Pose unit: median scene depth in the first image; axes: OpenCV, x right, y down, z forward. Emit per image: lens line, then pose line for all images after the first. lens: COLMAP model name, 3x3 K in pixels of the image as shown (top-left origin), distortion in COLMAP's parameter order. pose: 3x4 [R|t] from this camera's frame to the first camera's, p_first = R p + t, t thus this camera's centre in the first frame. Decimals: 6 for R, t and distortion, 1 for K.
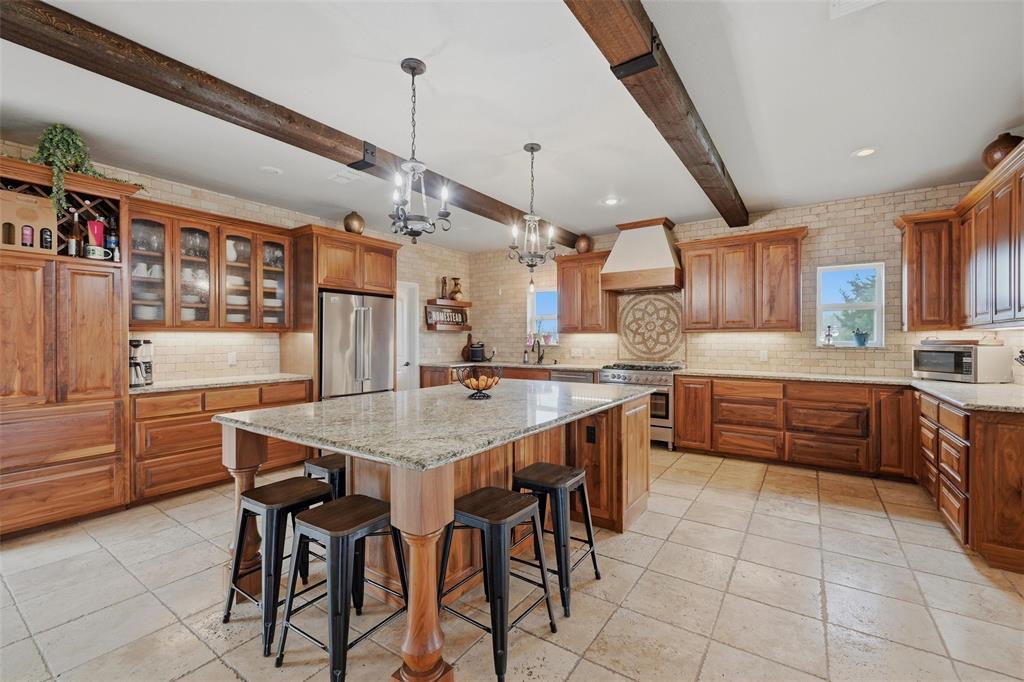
lens RADIAL K [[434.4, 0, 512.1], [0, 434.4, 338.8], [0, 0, 1]] dist [-0.000334, -0.000068]
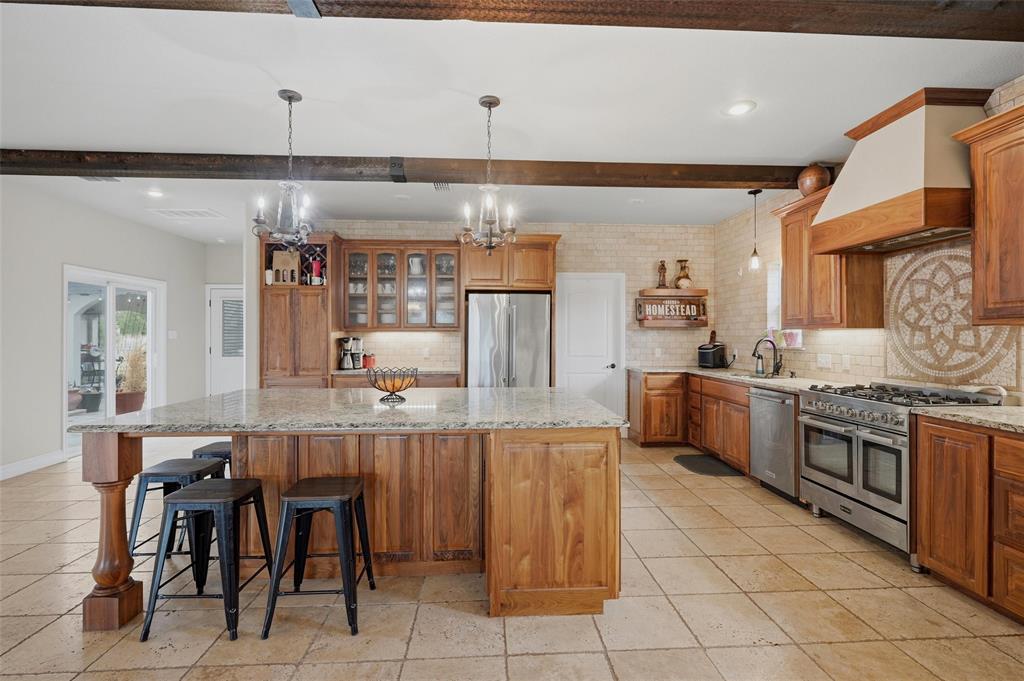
lens RADIAL K [[477.0, 0, 514.2], [0, 477.0, 335.9], [0, 0, 1]] dist [0.000377, -0.000123]
pose [[0.615860, 0.000591, -0.787855, 0.441833], [-0.002359, 0.999997, -0.001094, -0.001271], [0.787852, 0.002532, 0.615860, 0.279694]]
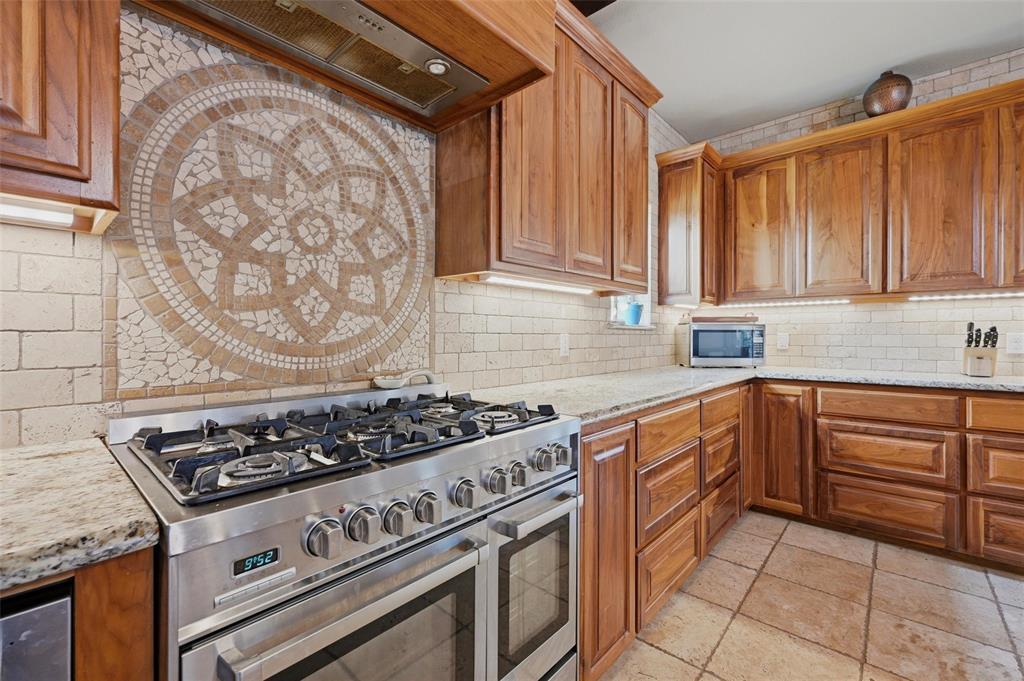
lens RADIAL K [[434.4, 0, 512.1], [0, 434.4, 338.3], [0, 0, 1]] dist [-0.000334, -0.000068]
pose [[0.123886, -0.003825, 0.992289, 0.104185], [0.000078, 0.999993, 0.003845, 0.026032], [-0.992296, -0.000399, 0.123885, 0.858640]]
